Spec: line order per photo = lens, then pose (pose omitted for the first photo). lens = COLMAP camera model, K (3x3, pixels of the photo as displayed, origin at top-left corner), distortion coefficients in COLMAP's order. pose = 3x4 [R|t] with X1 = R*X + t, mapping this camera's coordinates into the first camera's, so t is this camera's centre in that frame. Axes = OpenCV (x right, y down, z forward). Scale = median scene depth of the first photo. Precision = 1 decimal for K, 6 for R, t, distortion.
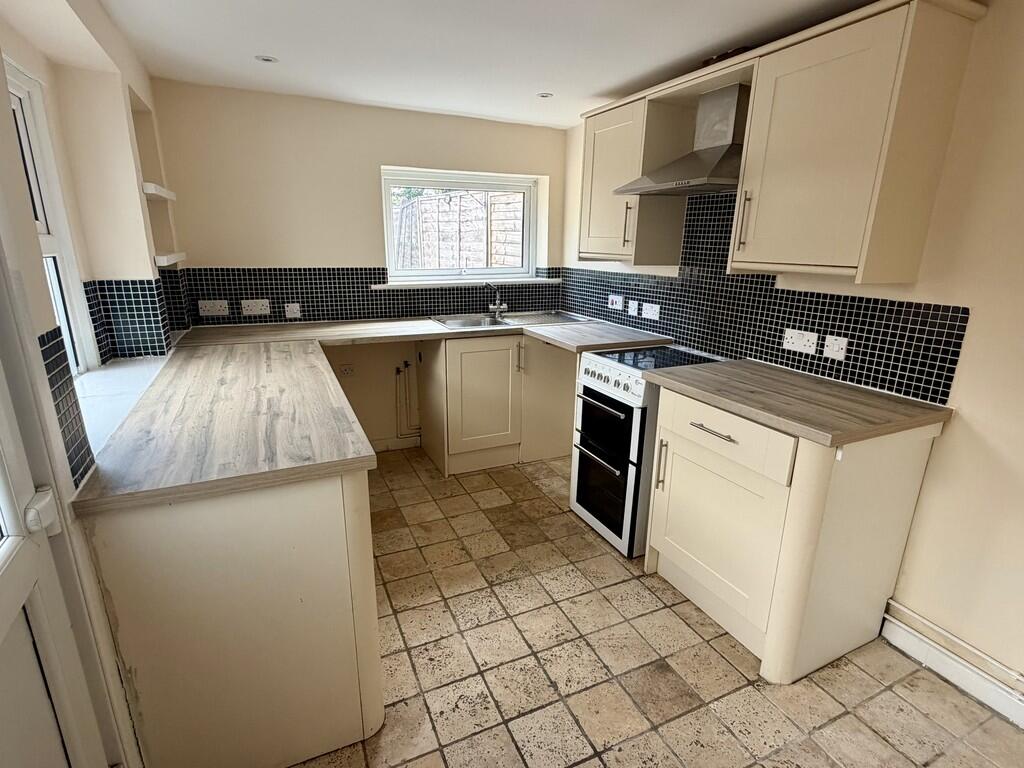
lens RADIAL K [[513.1, 0, 509.2], [0, 513.1, 386.8], [0, 0, 1]] dist [-0.002407, -0.000286]
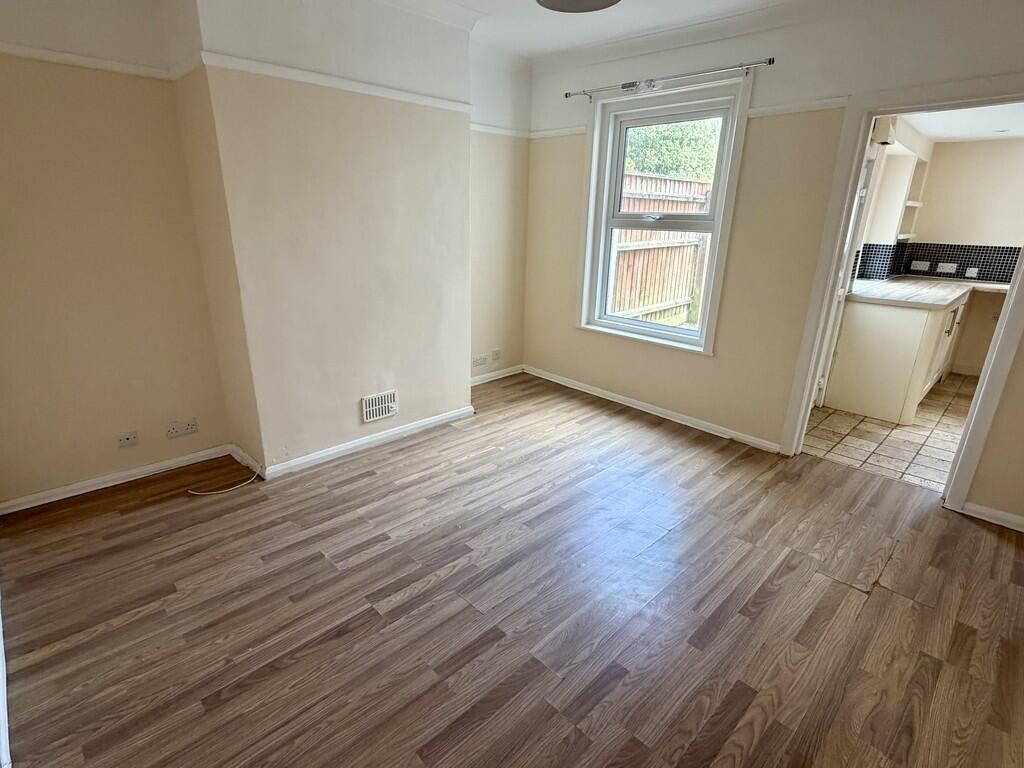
lens RADIAL K [[513.1, 0, 508.3], [0, 513.1, 384.4], [0, 0, 1]] dist [-0.002407, -0.000286]
pose [[0.326978, 0.287098, -0.900367, 0.756455], [-0.272897, 0.940834, 0.200896, 0.298021], [0.904772, 0.180019, 0.385980, -1.018169]]
